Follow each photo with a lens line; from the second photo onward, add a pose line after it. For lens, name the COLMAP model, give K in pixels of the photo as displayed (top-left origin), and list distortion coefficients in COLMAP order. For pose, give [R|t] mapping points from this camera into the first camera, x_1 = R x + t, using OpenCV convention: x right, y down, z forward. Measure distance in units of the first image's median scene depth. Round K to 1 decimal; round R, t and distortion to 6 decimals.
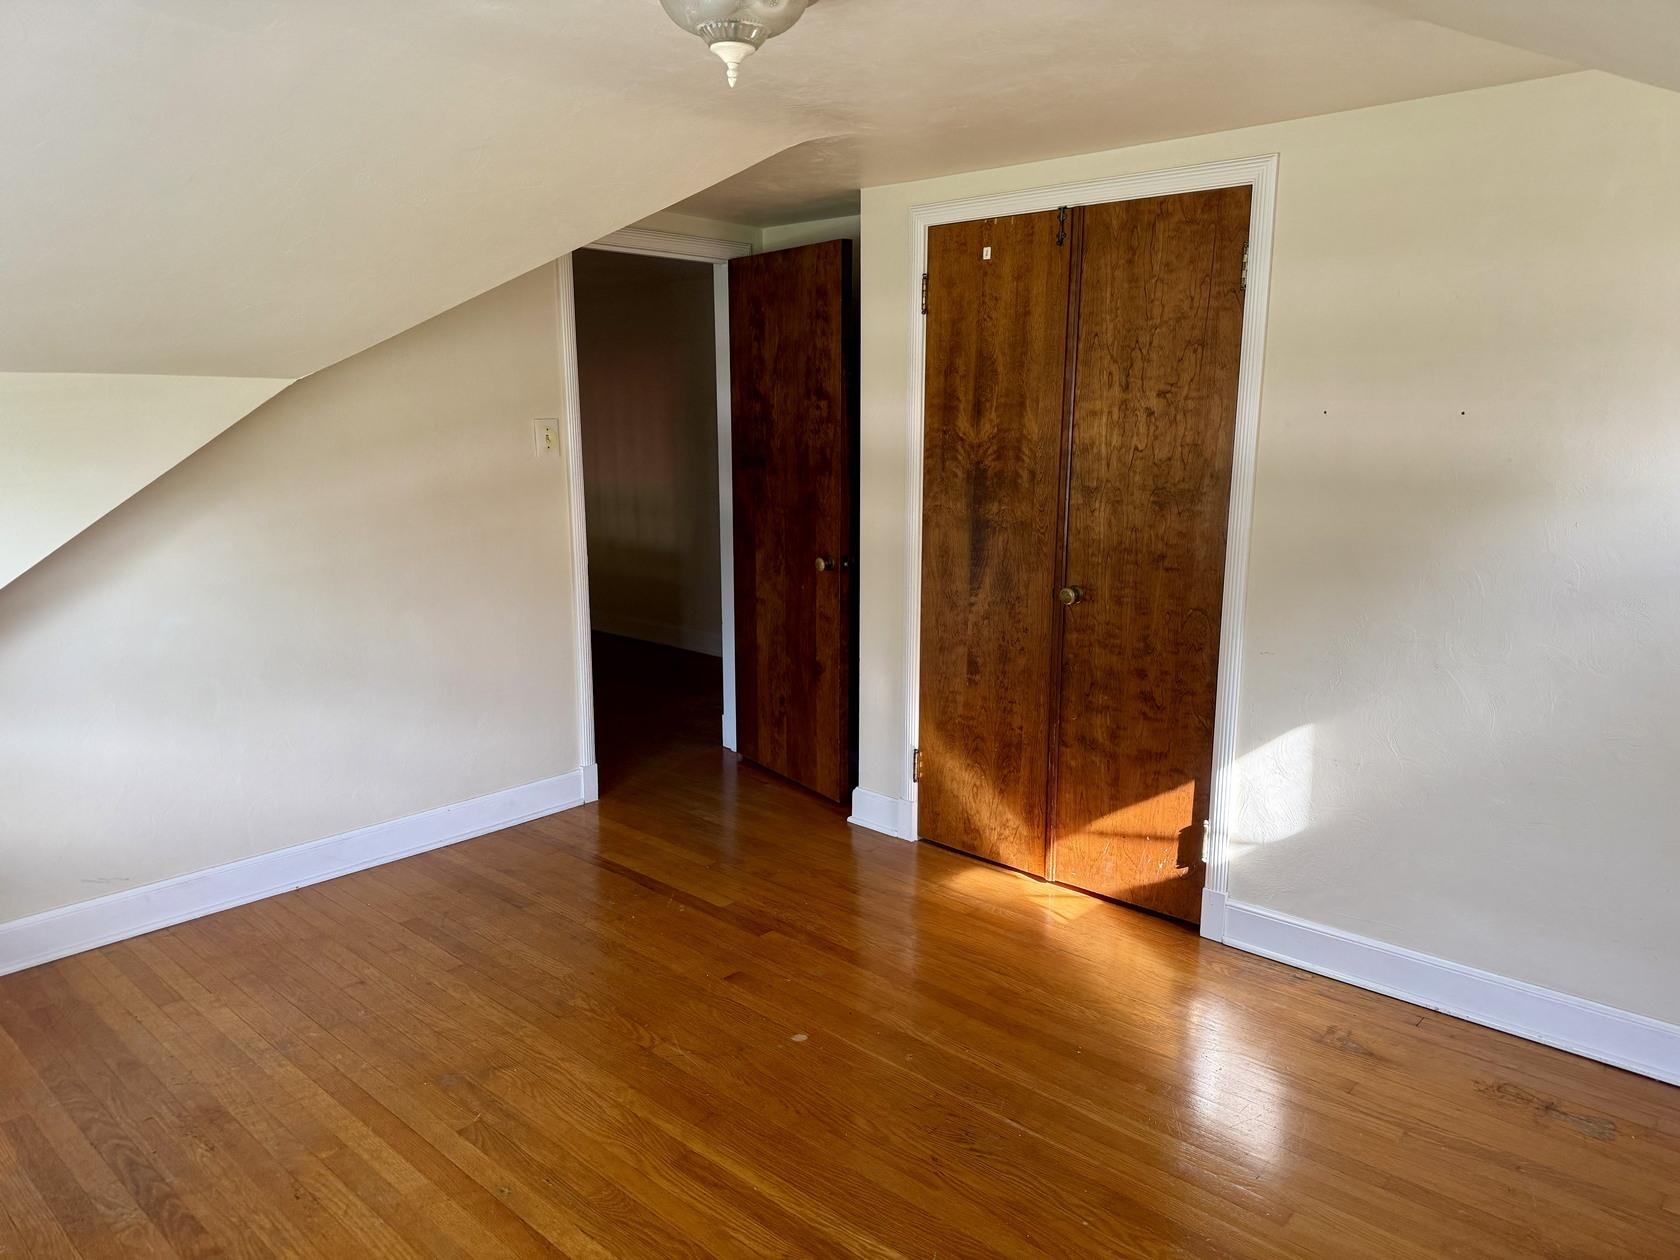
lens RADIAL K [[1175.0, 0, 830.1], [0, 1175.0, 631.0], [0, 0, 1]] dist [0.079676, -0.109537]
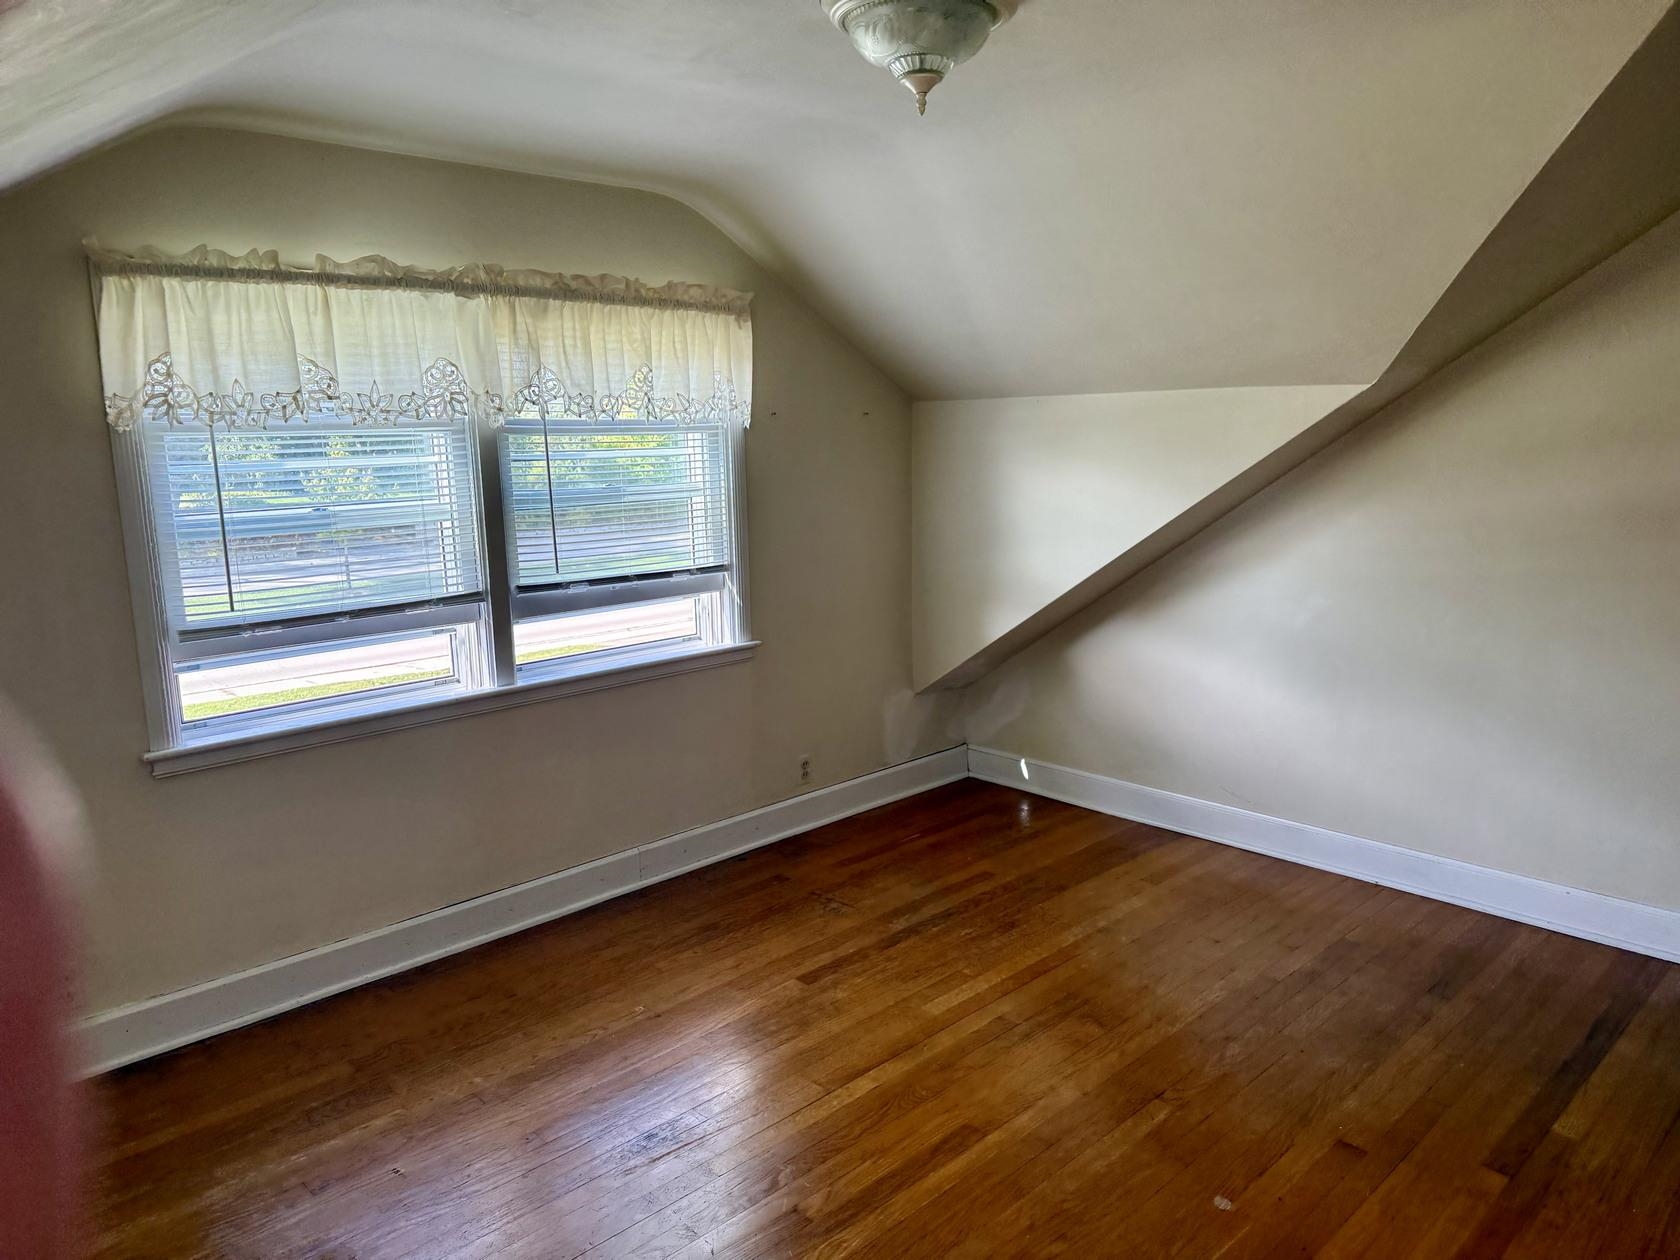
lens RADIAL K [[1175.0, 0, 832.0], [0, 1175.0, 625.8], [0, 0, 1]] dist [0.079676, -0.109537]
pose [[-0.058436, 0.172786, -0.983224, 0.710255], [-0.168962, 0.968986, 0.180326, -0.133284], [0.983889, 0.176665, -0.027429, 0.695595]]
